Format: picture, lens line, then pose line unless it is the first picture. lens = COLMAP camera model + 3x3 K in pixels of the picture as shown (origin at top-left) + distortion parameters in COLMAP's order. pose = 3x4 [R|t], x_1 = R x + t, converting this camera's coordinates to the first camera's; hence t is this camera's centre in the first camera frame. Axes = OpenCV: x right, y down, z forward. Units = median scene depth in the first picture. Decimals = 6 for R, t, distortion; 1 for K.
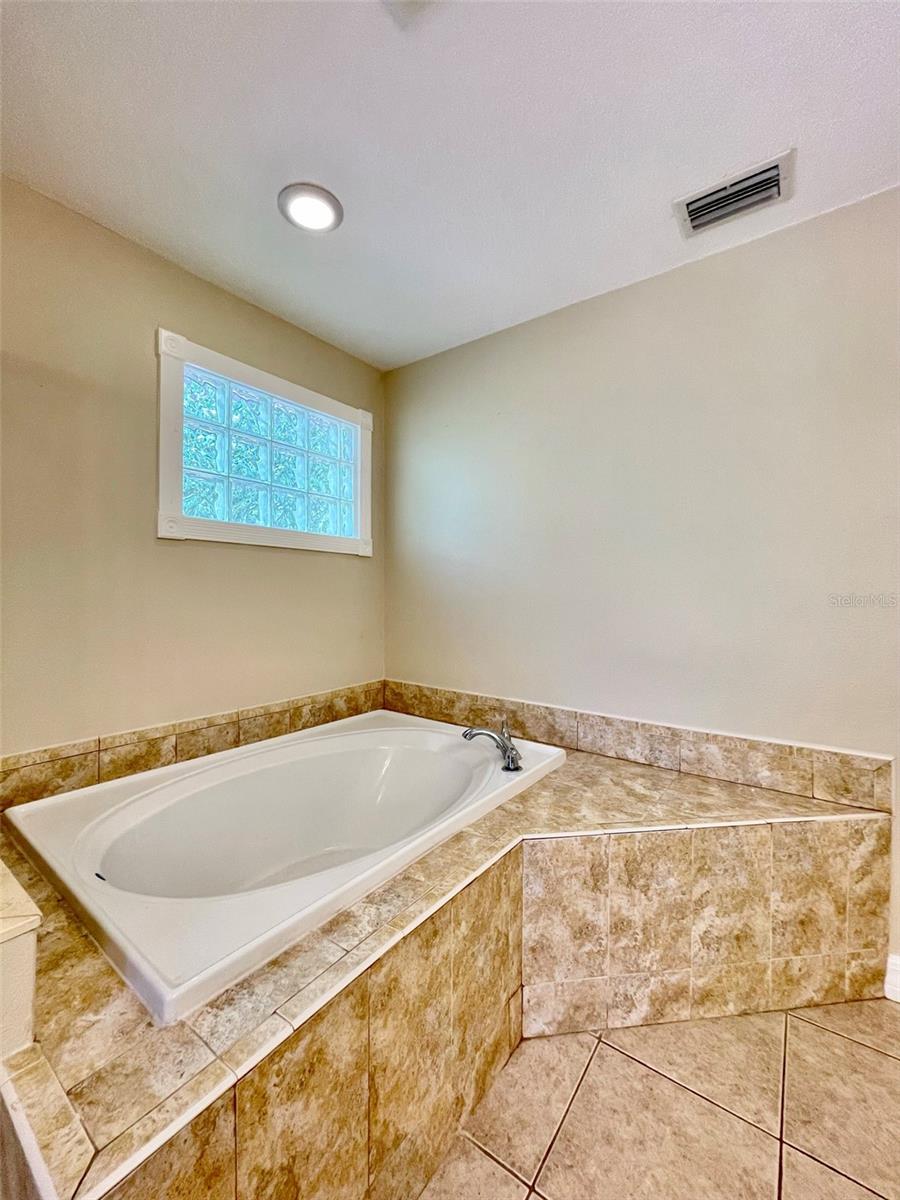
lens RADIAL K [[483.9, 0, 447.0], [0, 483.9, 598.7], [0, 0, 1]] dist [-0.000263, -0.001128]
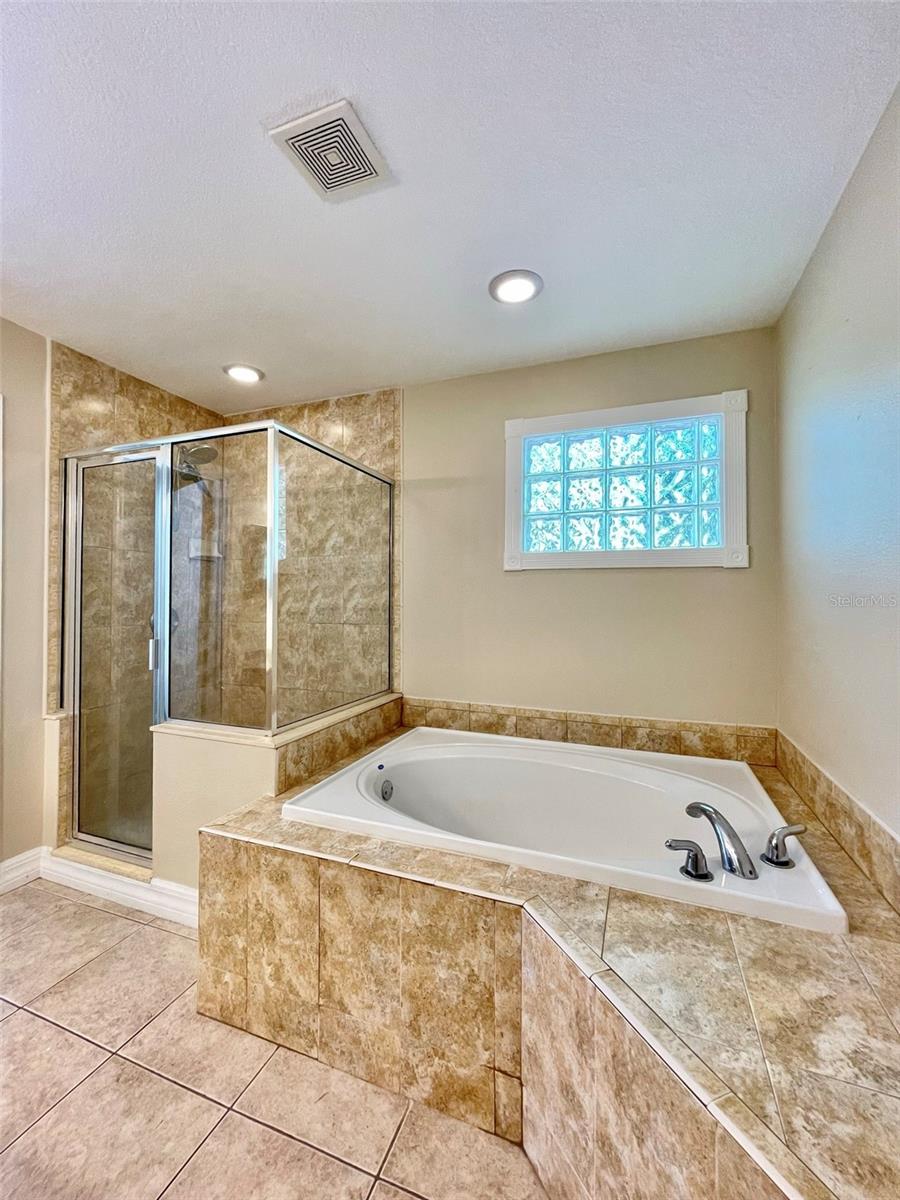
lens RADIAL K [[483.9, 0, 448.3], [0, 483.9, 596.8], [0, 0, 1]] dist [-0.000263, -0.001128]
pose [[0.268690, -0.011690, -0.963156, 0.860858], [-0.015477, 0.999745, -0.016451, -0.030451], [0.963102, 0.019328, 0.268440, 0.573883]]
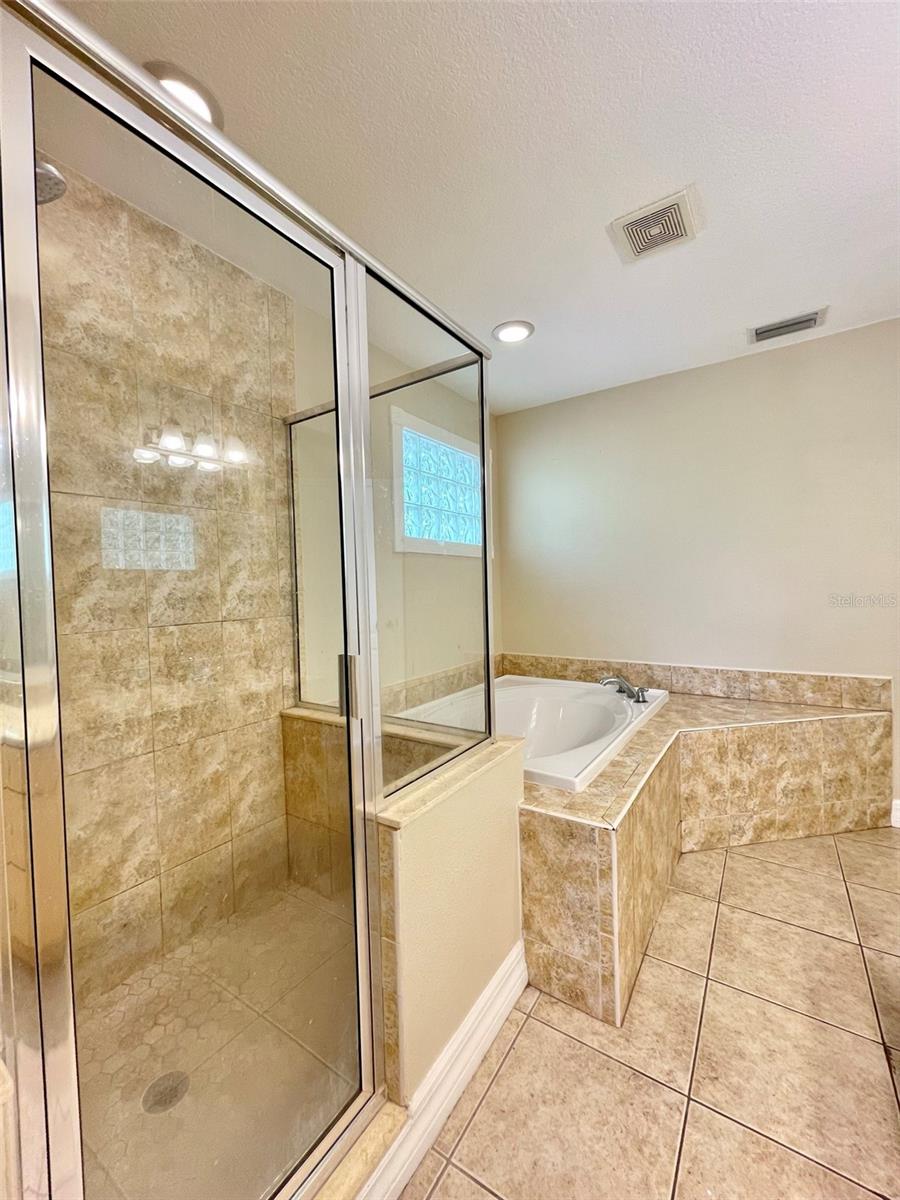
lens RADIAL K [[483.9, 0, 447.8], [0, 483.9, 598.1], [0, 0, 1]] dist [-0.000263, -0.001128]
pose [[0.998538, -0.033084, 0.042740, -0.618683], [0.032639, 0.999406, 0.011069, -0.000446], [-0.043081, -0.009658, 0.999025, -0.546165]]
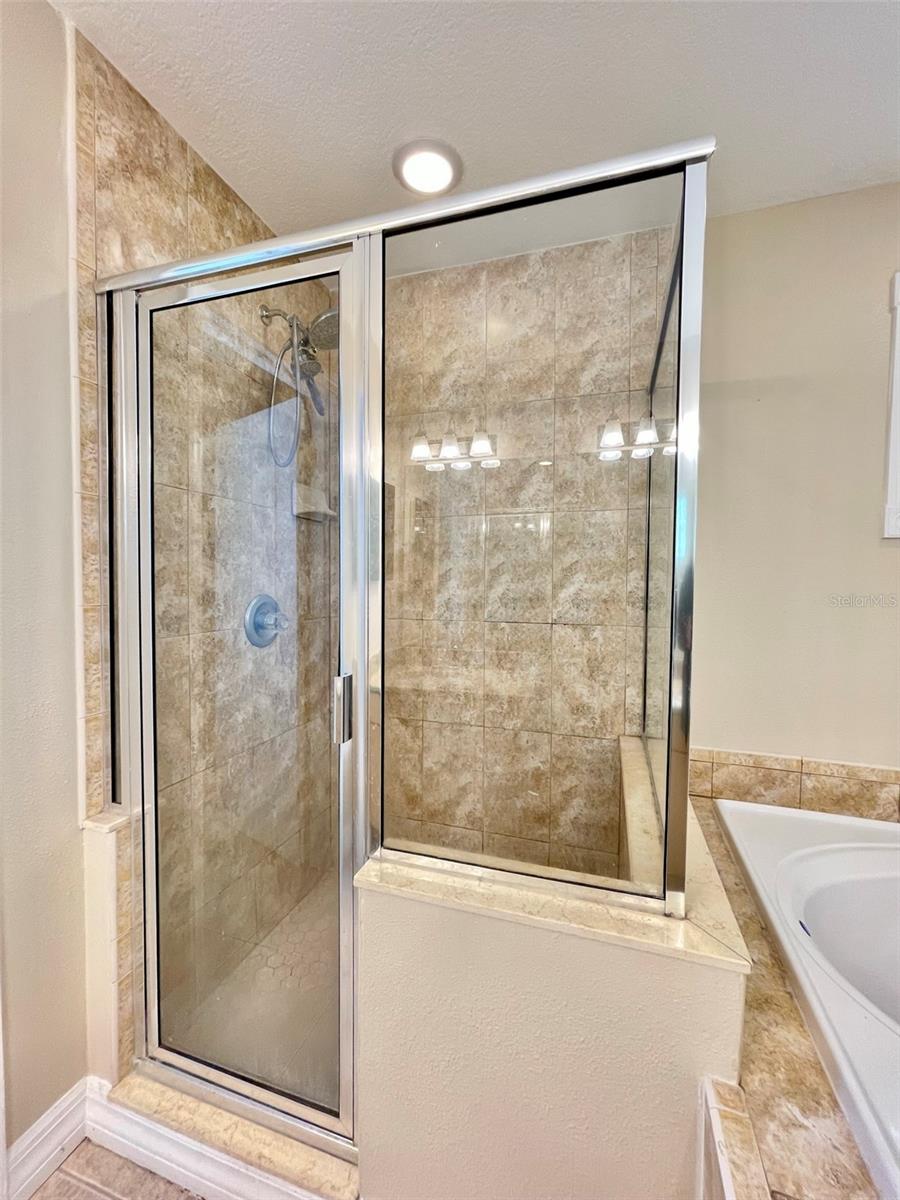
lens RADIAL K [[483.9, 0, 448.9], [0, 483.9, 596.9], [0, 0, 1]] dist [-0.000263, -0.001128]
pose [[0.320579, 0.032106, -0.946678, -0.073757], [-0.020608, 0.999425, 0.026916, -0.041678], [0.946998, 0.010881, 0.321056, 0.057815]]
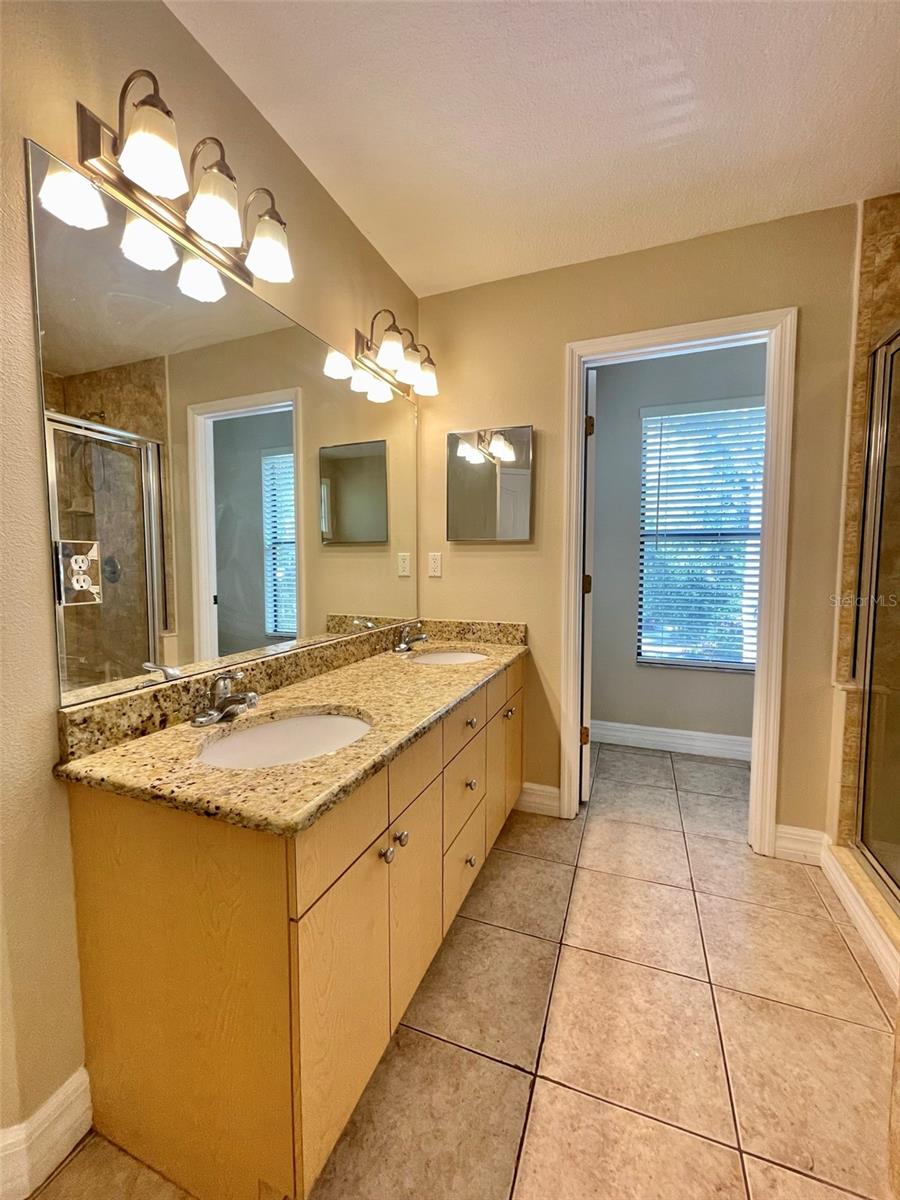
lens RADIAL K [[483.9, 0, 449.0], [0, 483.9, 595.6], [0, 0, 1]] dist [-0.000263, -0.001128]
pose [[-0.966034, 0.011077, -0.258178, 0.339423], [-0.009425, 0.996906, 0.078037, 0.024188], [0.258243, 0.077819, -0.962941, 0.702718]]
